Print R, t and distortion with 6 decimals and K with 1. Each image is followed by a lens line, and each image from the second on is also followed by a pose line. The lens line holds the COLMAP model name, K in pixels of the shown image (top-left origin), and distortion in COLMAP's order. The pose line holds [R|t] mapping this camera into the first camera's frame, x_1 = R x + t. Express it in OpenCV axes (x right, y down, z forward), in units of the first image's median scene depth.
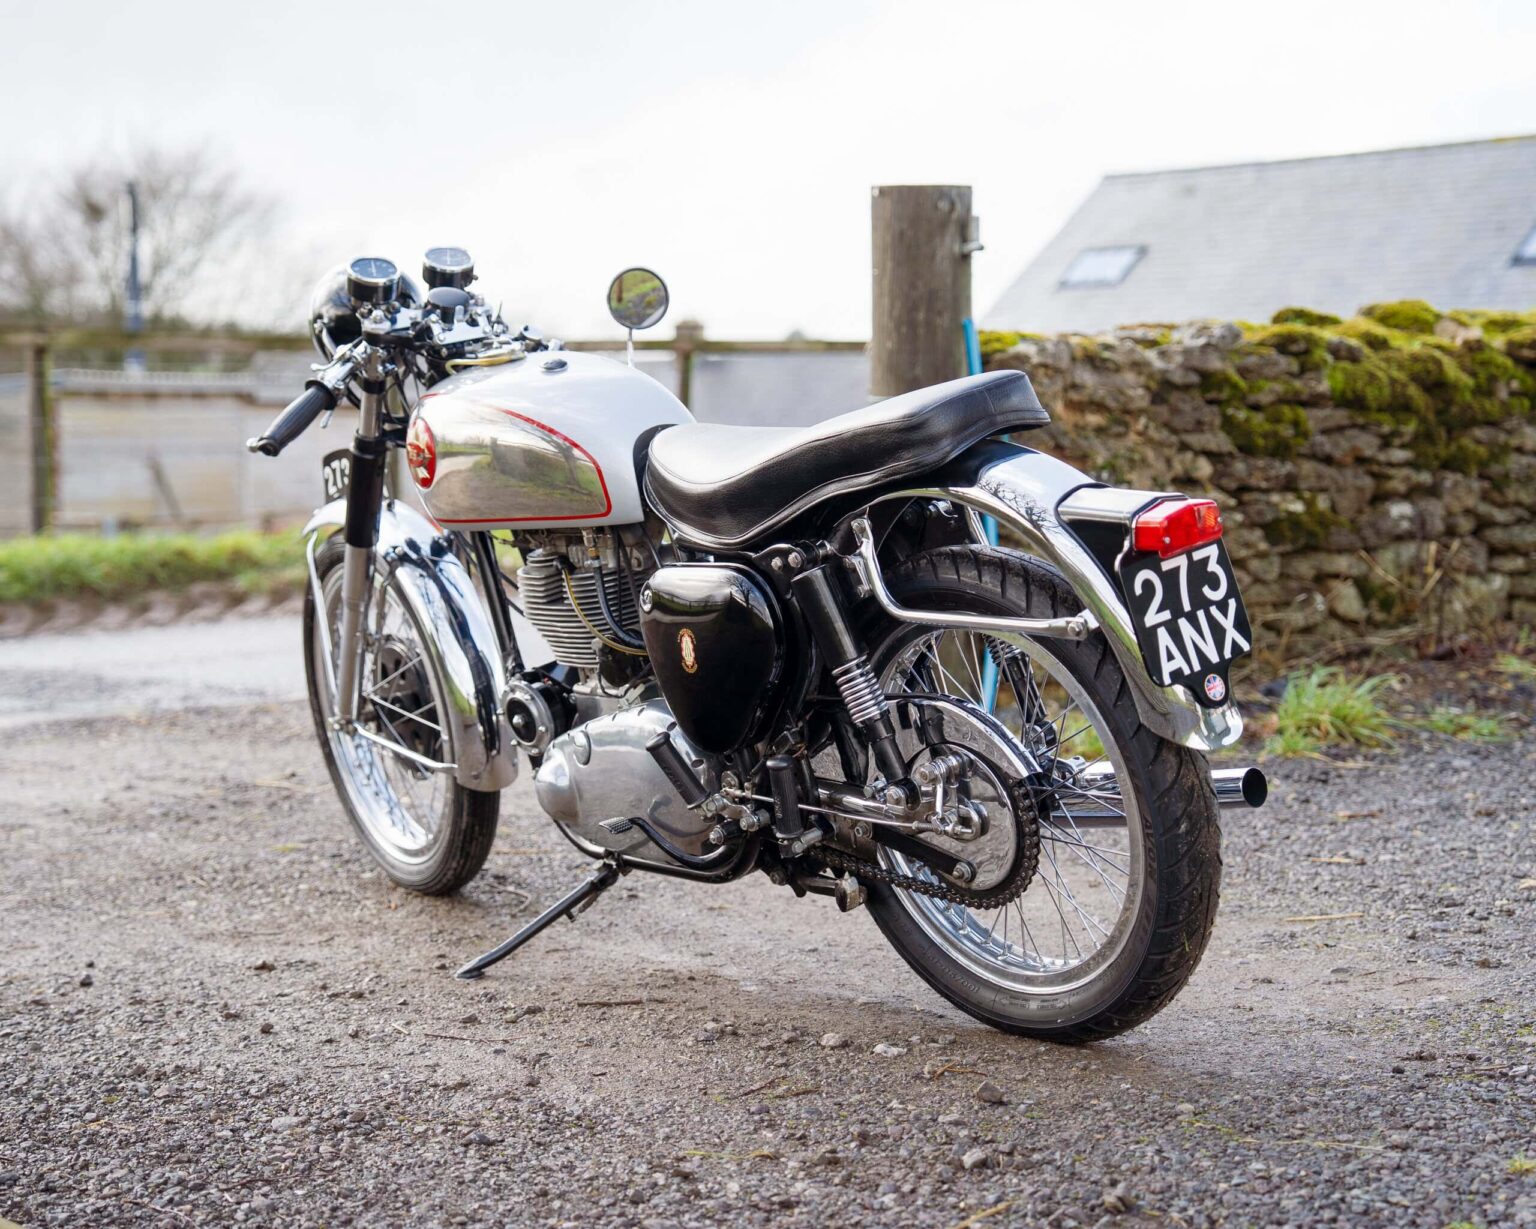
lens RADIAL K [[2366.9, 0, 767.3], [0, 2366.9, 647.1], [0, 0, 1]] dist [0.112835, -0.052066]
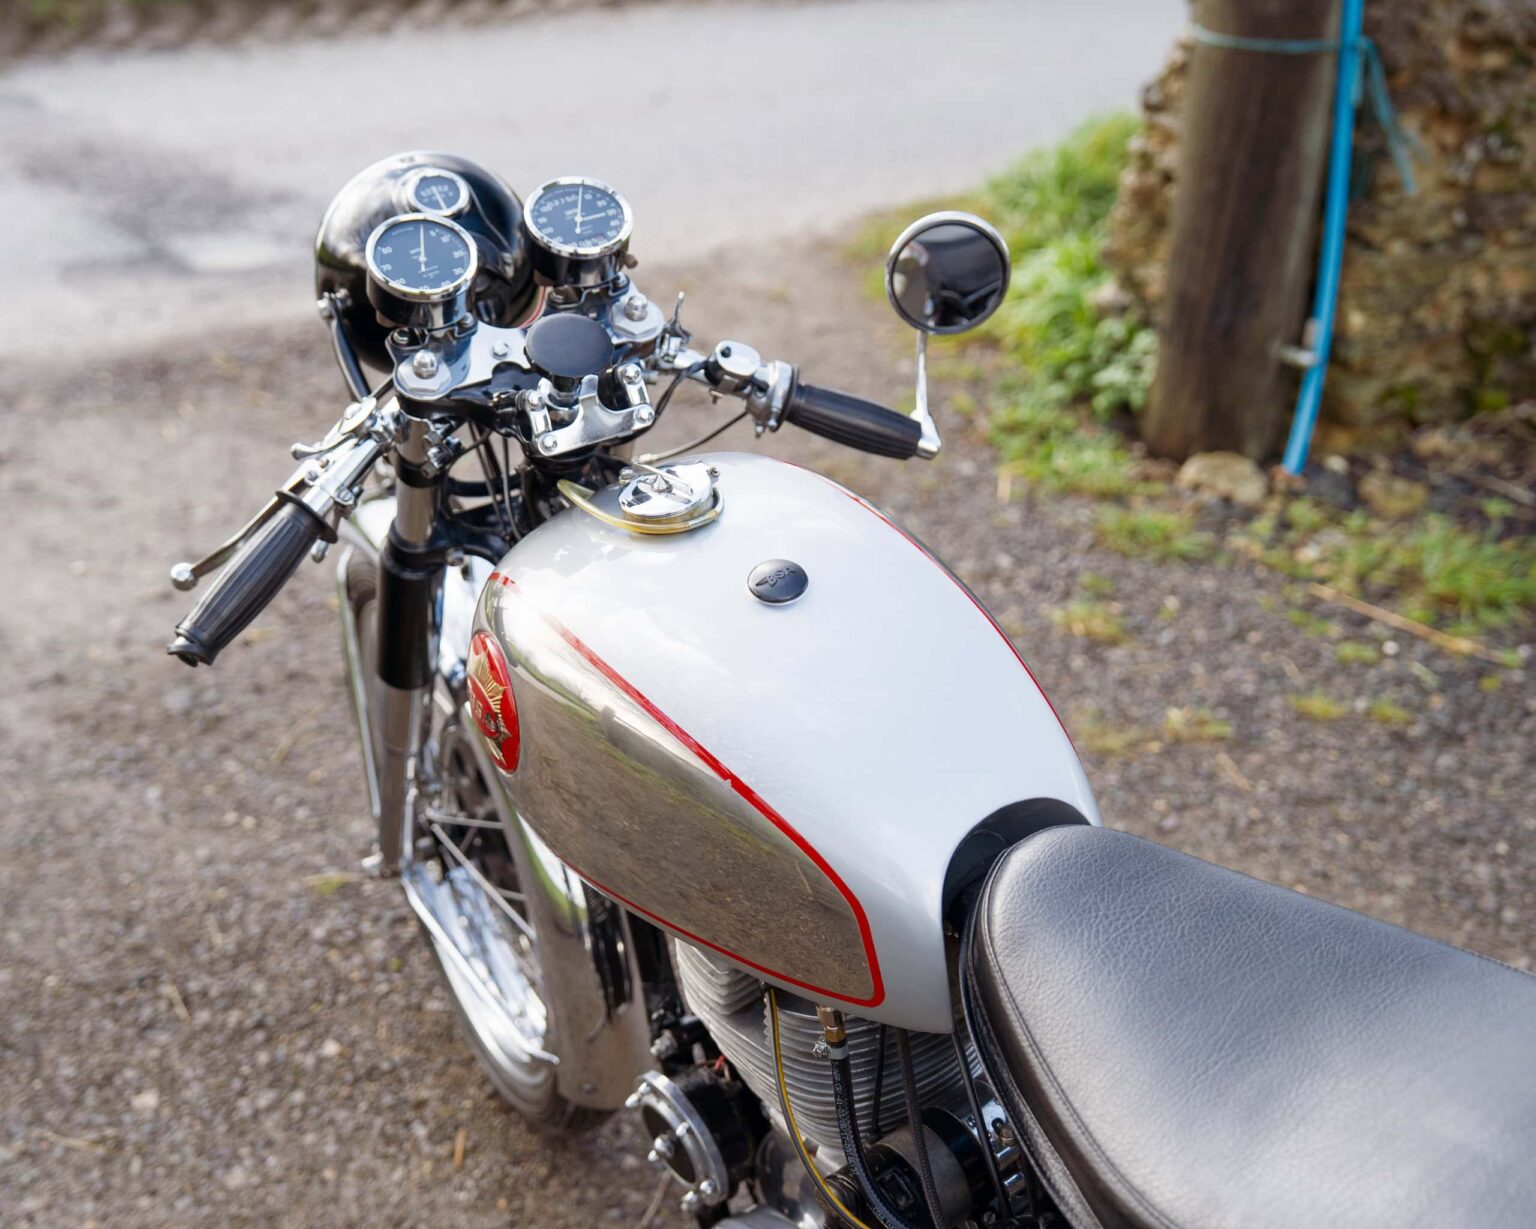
lens RADIAL K [[2366.9, 0, 767.3], [0, 2366.9, 647.1], [0, 0, 1]] dist [0.112835, -0.052066]
pose [[0.994395, 0.086987, -0.060094, -0.056975], [-0.069730, 0.966843, 0.245666, -0.198315], [0.079472, -0.240099, 0.967490, 0.496687]]
